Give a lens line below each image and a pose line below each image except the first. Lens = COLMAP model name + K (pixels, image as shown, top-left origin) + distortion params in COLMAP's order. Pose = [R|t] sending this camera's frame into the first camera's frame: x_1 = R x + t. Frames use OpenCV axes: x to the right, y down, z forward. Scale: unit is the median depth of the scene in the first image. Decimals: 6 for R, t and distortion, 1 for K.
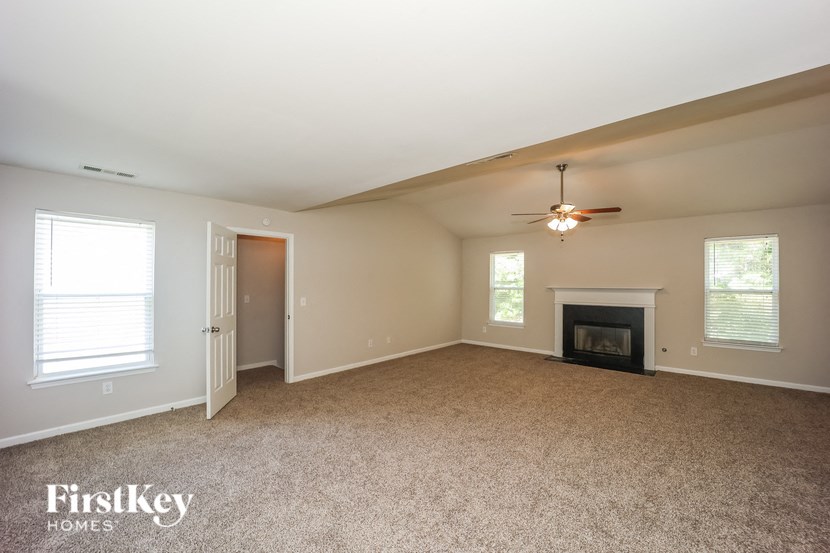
lens RADIAL K [[338.6, 0, 413.0], [0, 338.6, 282.0], [0, 0, 1]] dist [-0.003489, -0.000022]
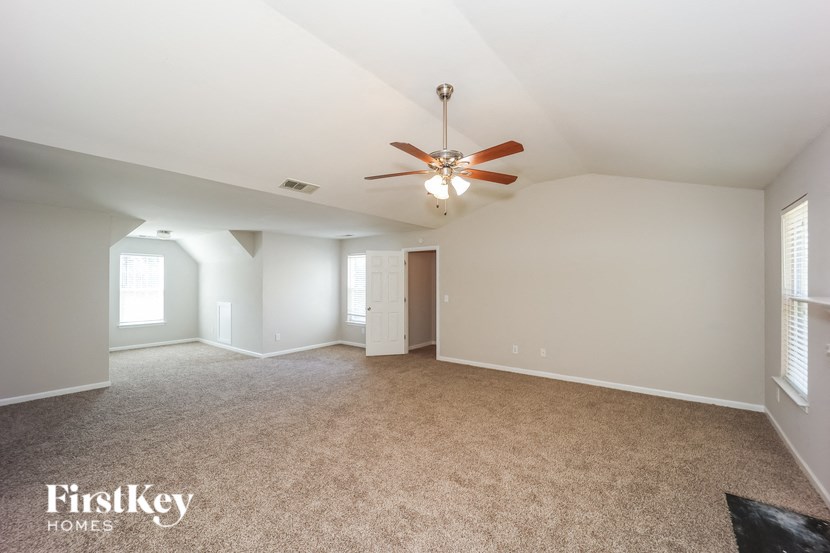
lens RADIAL K [[338.6, 0, 413.3], [0, 338.6, 278.8], [0, 0, 1]] dist [-0.003489, -0.000022]
pose [[0.096812, -0.006484, -0.995282, 0.975263], [0.005600, 0.999966, -0.005970, -0.008056], [0.995287, -0.004996, 0.096845, 0.824060]]
